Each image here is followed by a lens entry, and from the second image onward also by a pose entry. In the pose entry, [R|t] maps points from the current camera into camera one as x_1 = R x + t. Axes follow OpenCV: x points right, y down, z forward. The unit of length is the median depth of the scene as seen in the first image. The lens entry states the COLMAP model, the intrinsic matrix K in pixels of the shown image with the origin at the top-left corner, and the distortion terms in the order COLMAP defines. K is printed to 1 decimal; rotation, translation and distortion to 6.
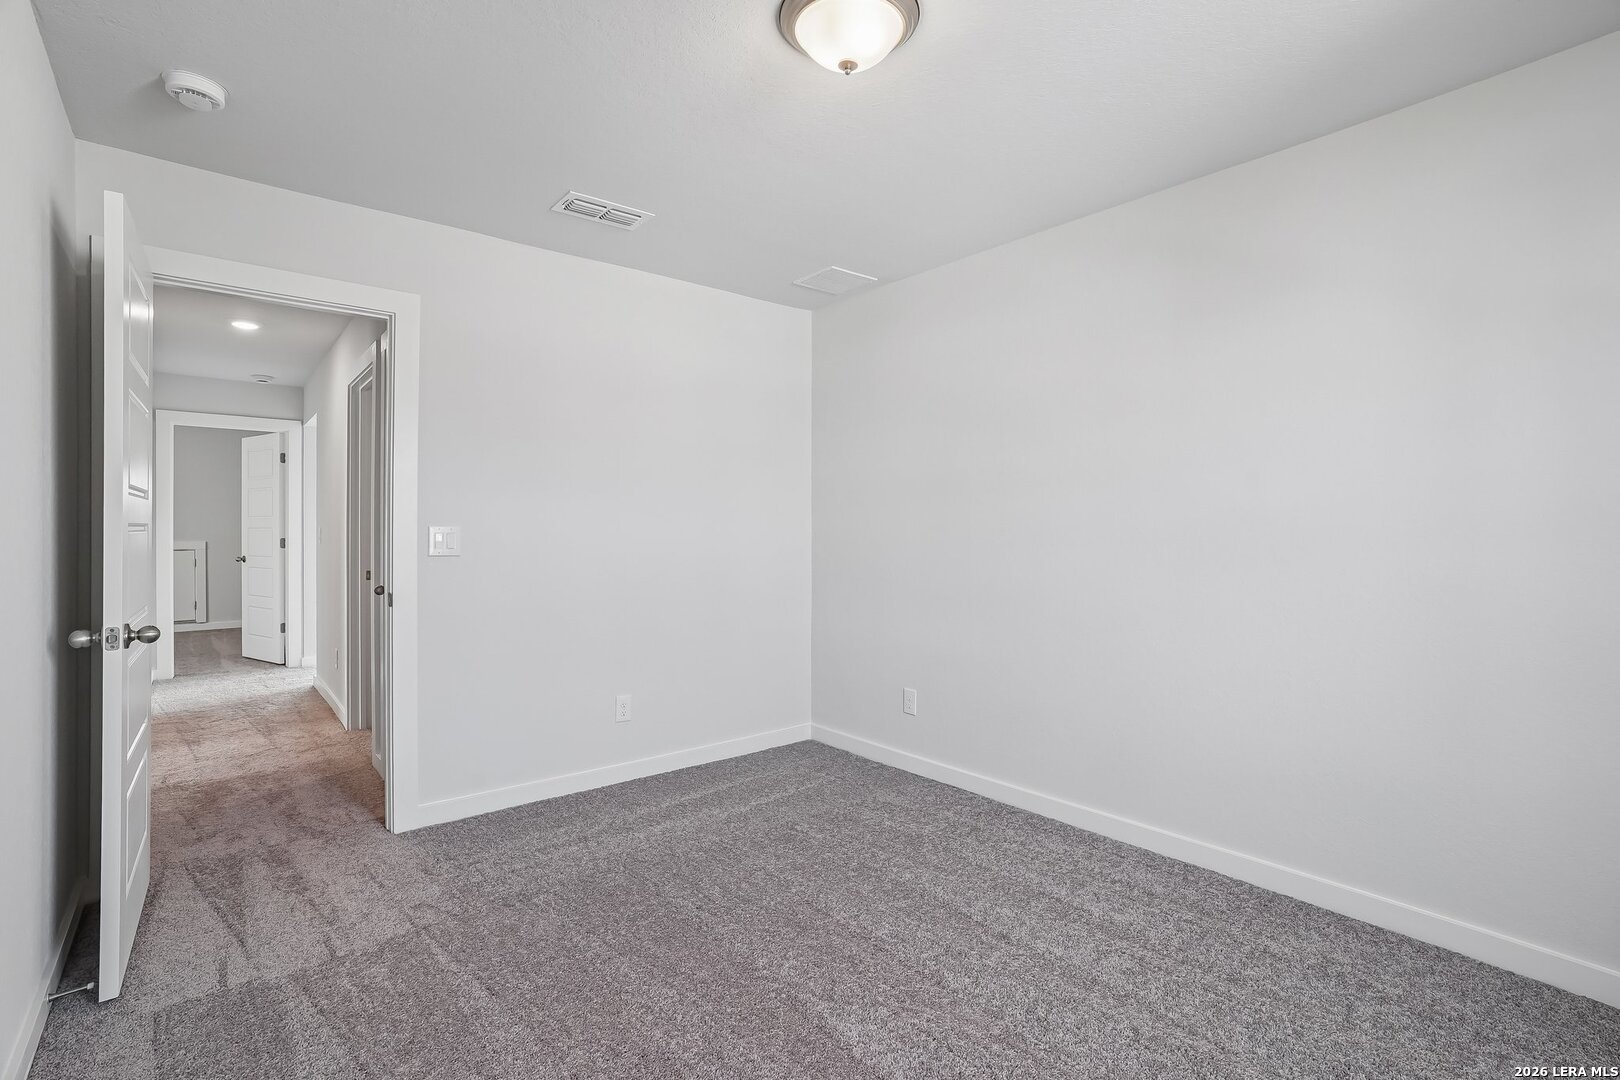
lens RADIAL K [[750.0, 0, 822.3], [0, 750.0, 533.2], [0, 0, 1]] dist [-0.064951, 0.027571]
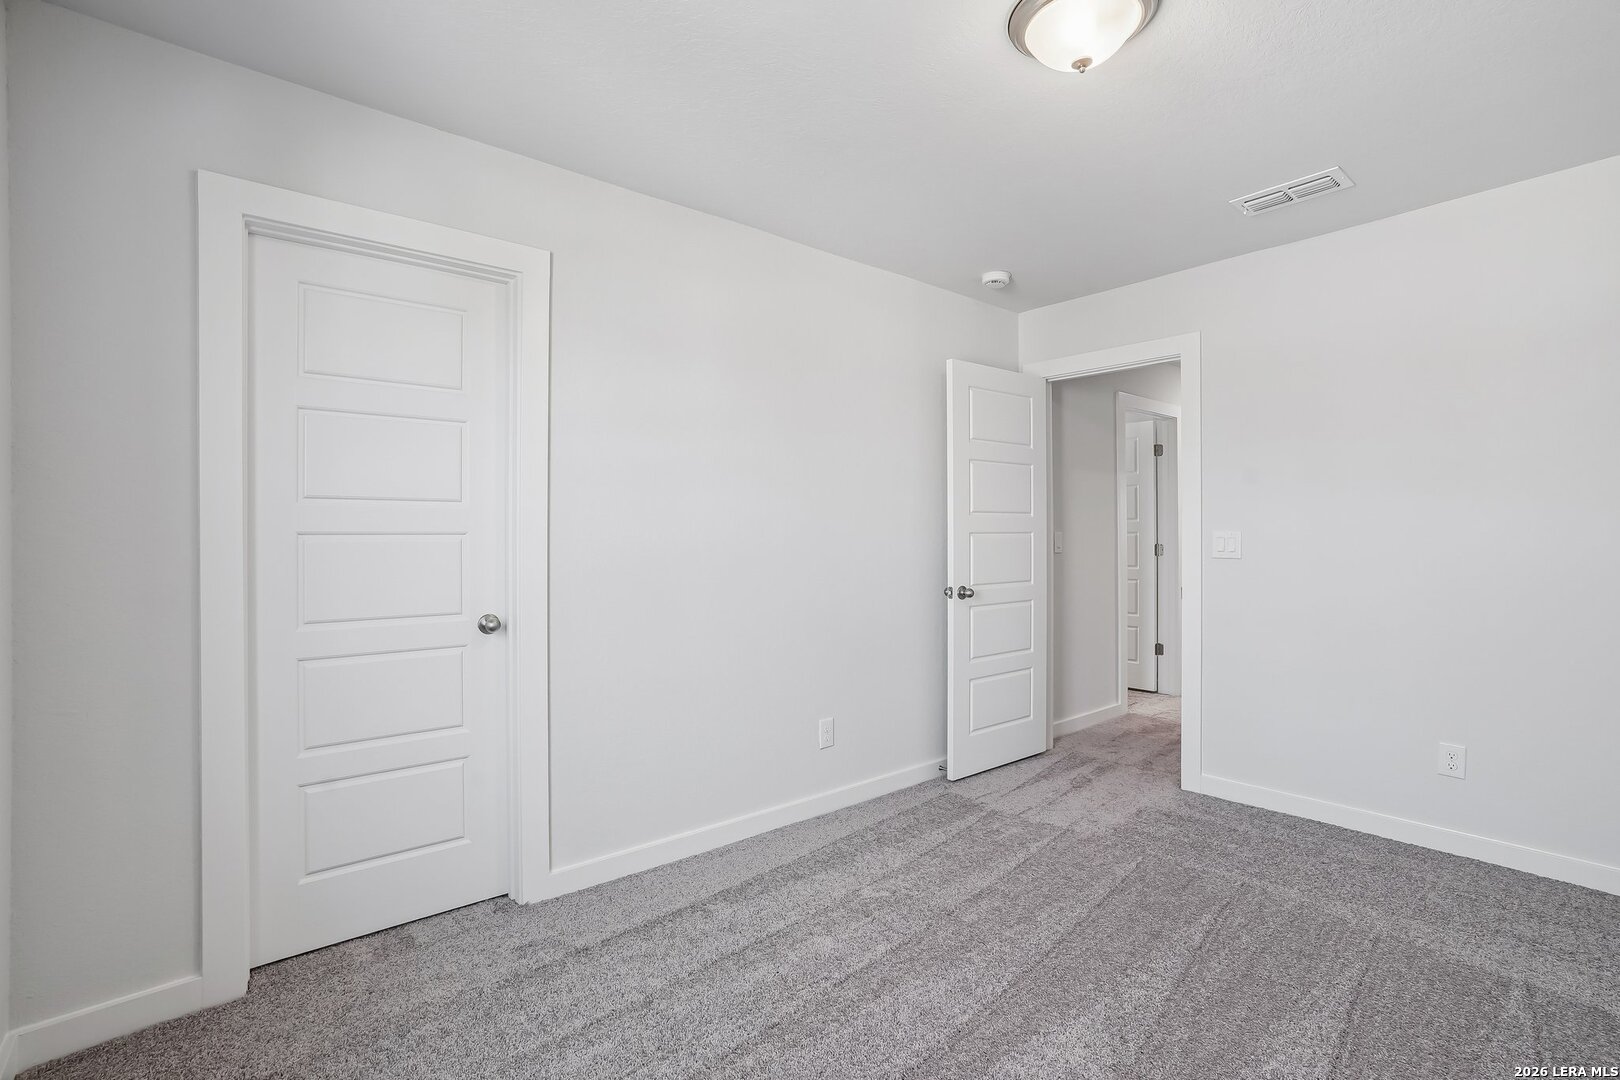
lens RADIAL K [[759.7, 0, 807.3], [0, 759.7, 549.3], [0, 0, 1]] dist [-0.075069, 0.030310]
pose [[-0.015648, 0.016827, -0.999736, 0.643563], [-0.000202, 0.999858, 0.016832, -0.001787], [0.999878, 0.000465, -0.015642, 0.410976]]
